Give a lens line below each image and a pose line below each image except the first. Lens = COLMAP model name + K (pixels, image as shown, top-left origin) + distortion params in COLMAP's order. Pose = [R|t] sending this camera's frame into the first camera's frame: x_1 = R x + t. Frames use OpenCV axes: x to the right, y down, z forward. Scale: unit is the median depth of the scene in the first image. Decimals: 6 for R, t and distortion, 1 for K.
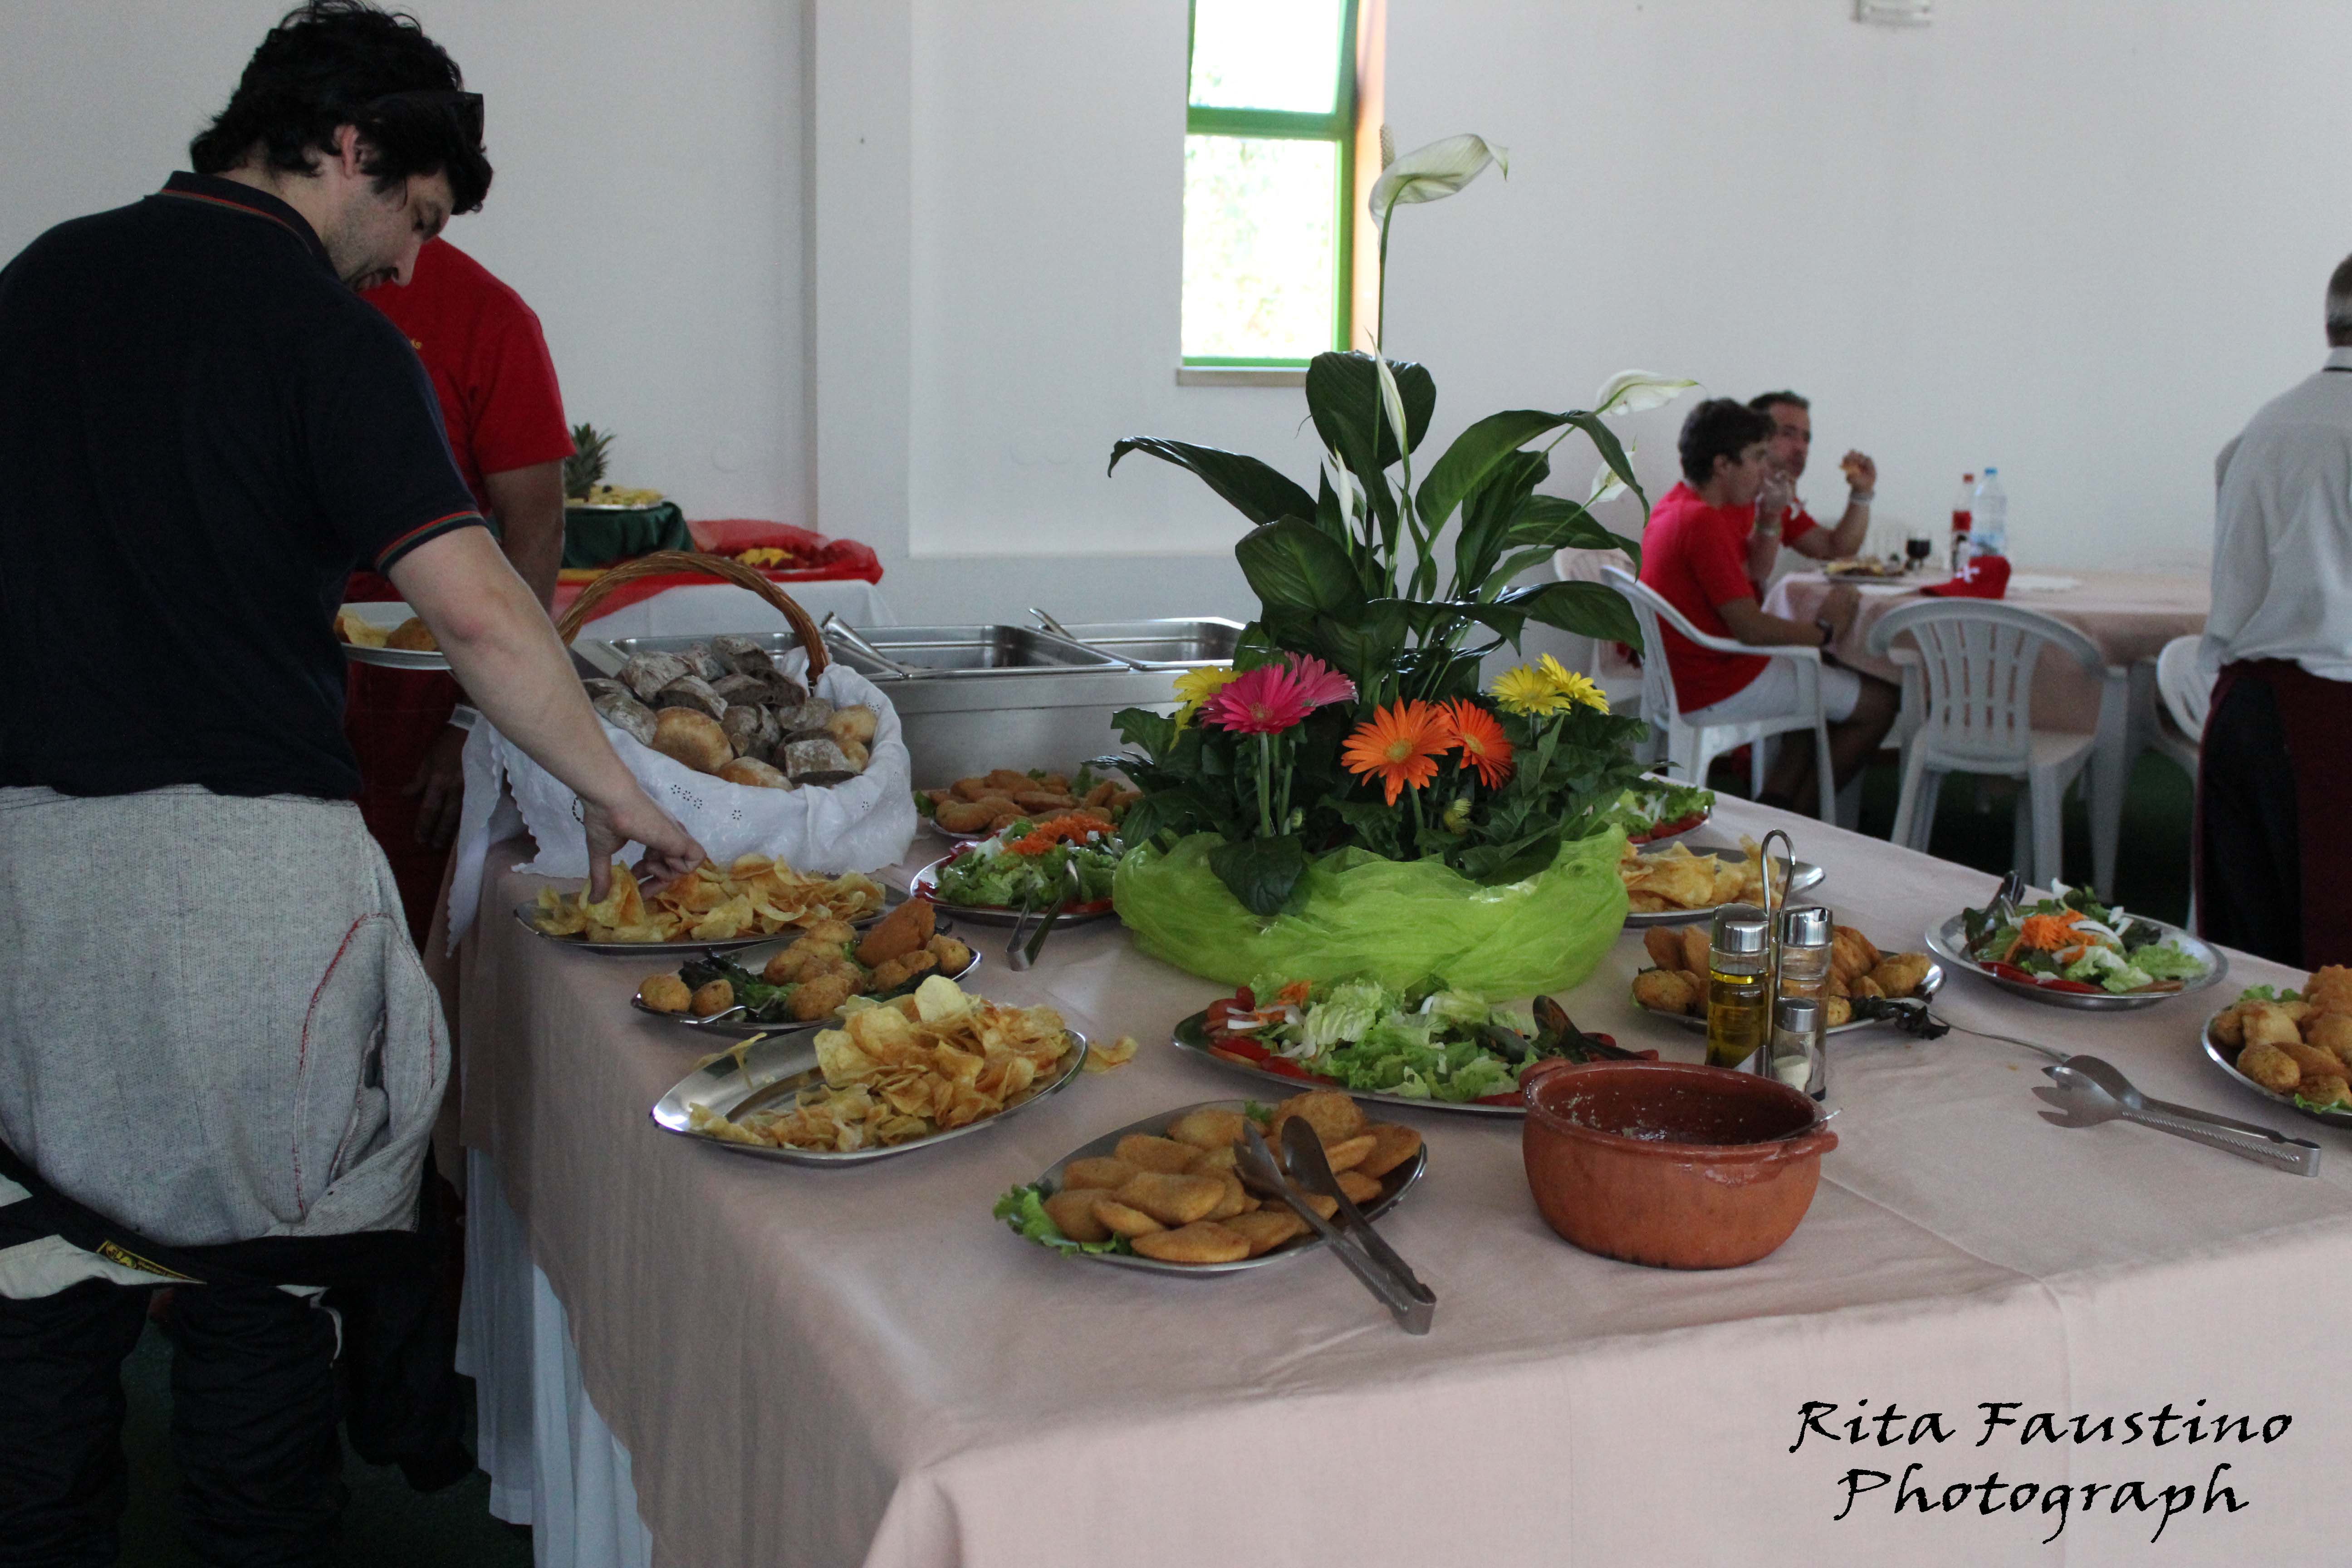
lens RADIAL K [[2629.6, 0, 1176.0], [0, 2629.6, 784.0], [0, 0, 1]] dist [-0.095512, 0.013235]
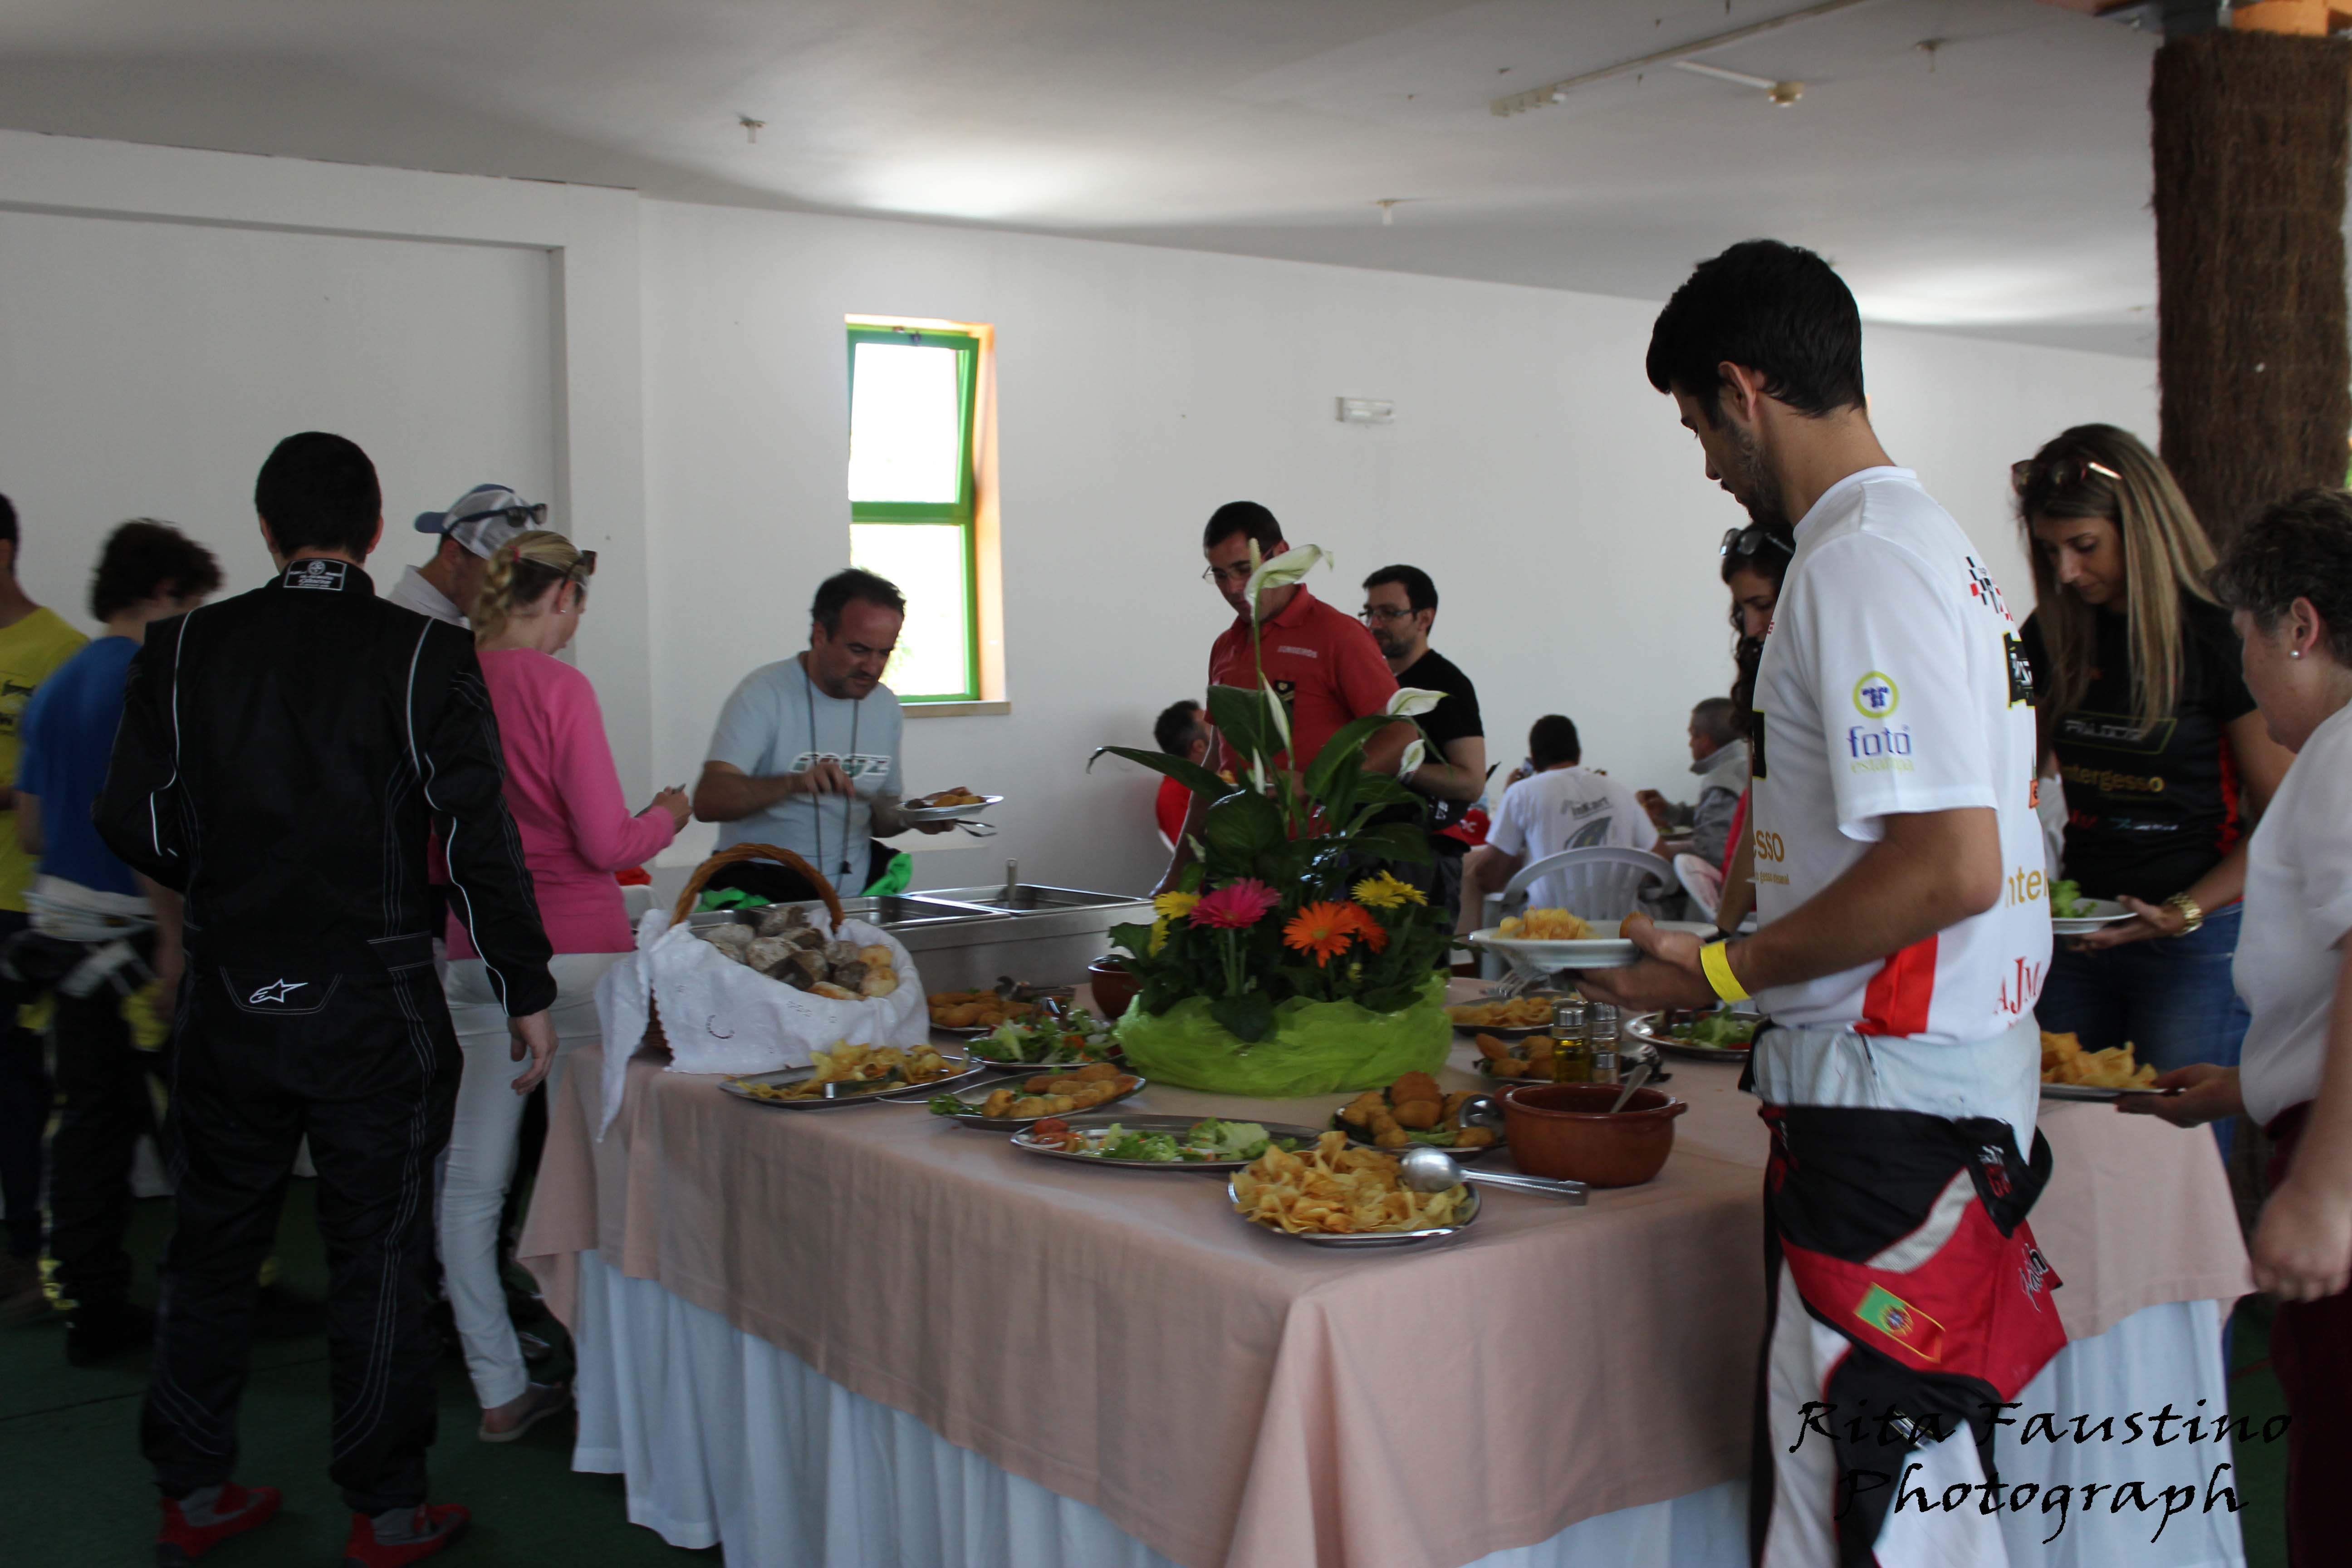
lens RADIAL K [[2369.4, 0, 1169.2], [0, 2369.4, 750.7], [0, 0, 1]] dist [-0.091787, 0.166132]
pose [[0.972240, -0.048773, 0.228846, -0.306093], [0.079115, 0.988954, -0.125342, 0.047530], [-0.220205, 0.139968, 0.965359, -0.350257]]
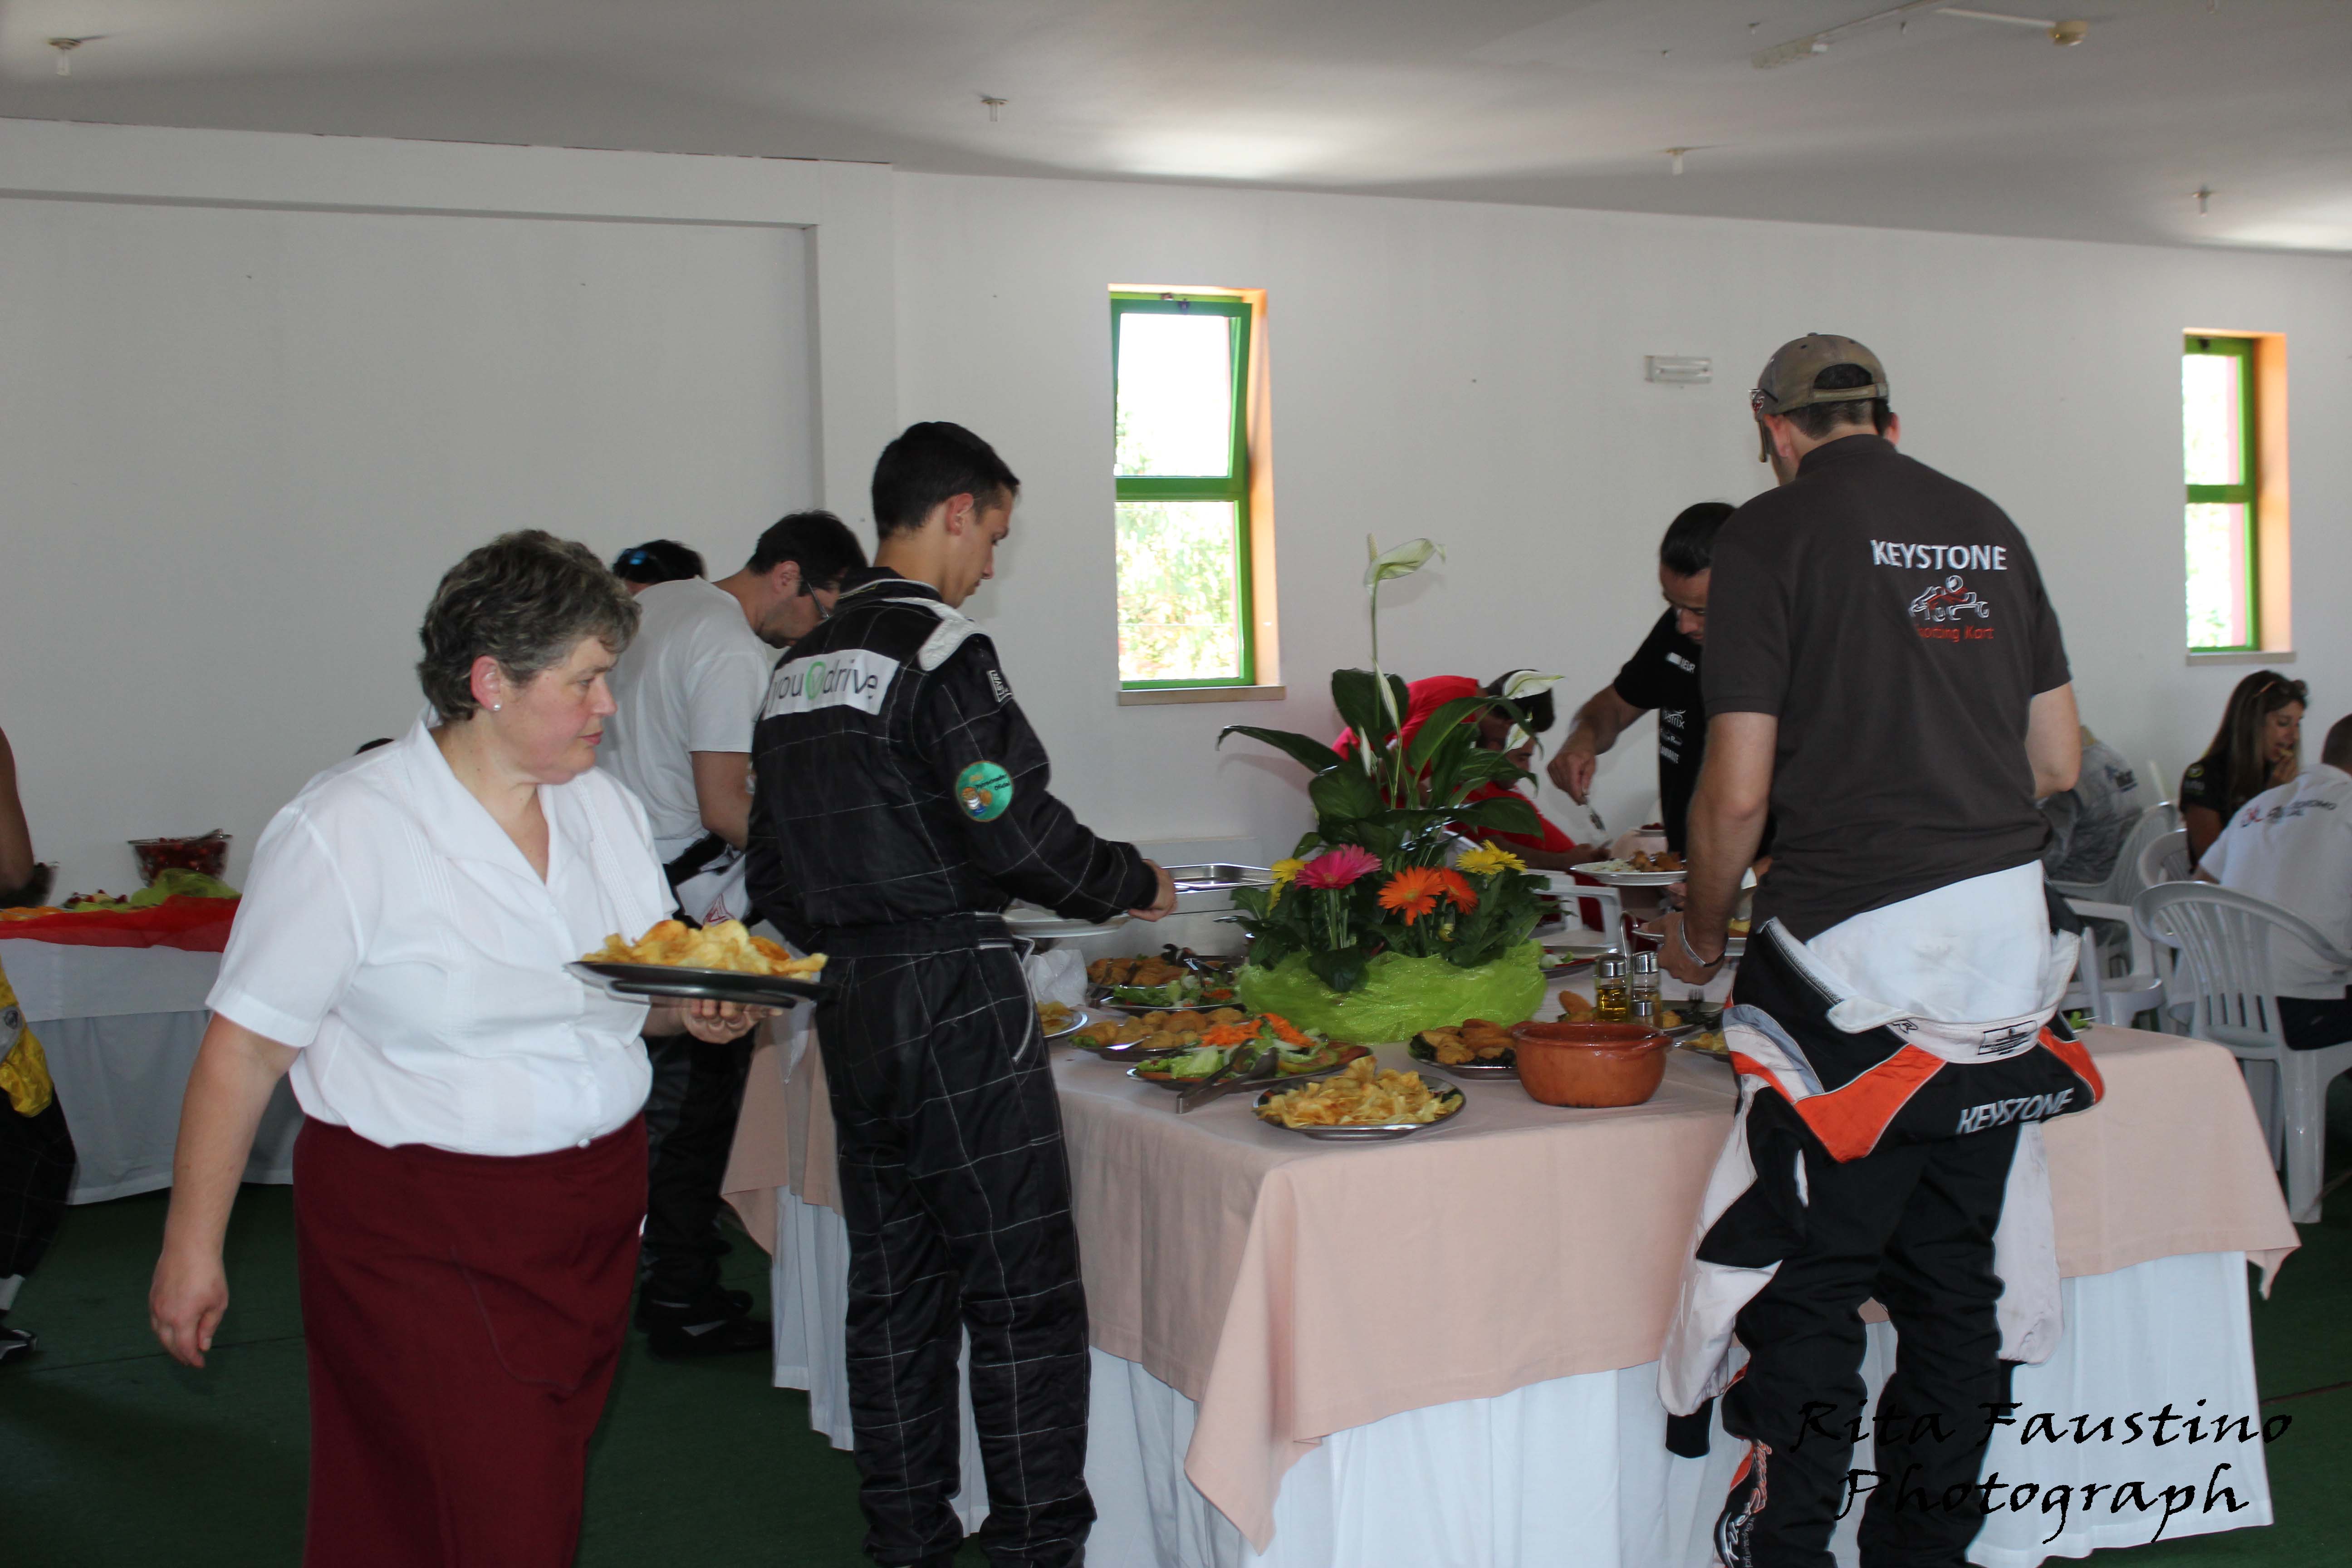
lens RADIAL K [[2831.4, 0, 1176.0], [0, 2831.4, 784.0], [0, 0, 1]] dist [-0.028535, -0.007881]
pose [[0.996063, -0.049751, 0.073367, -0.192376], [0.058541, 0.990680, -0.122985, 0.128160], [-0.066564, 0.126796, 0.989693, -0.802761]]
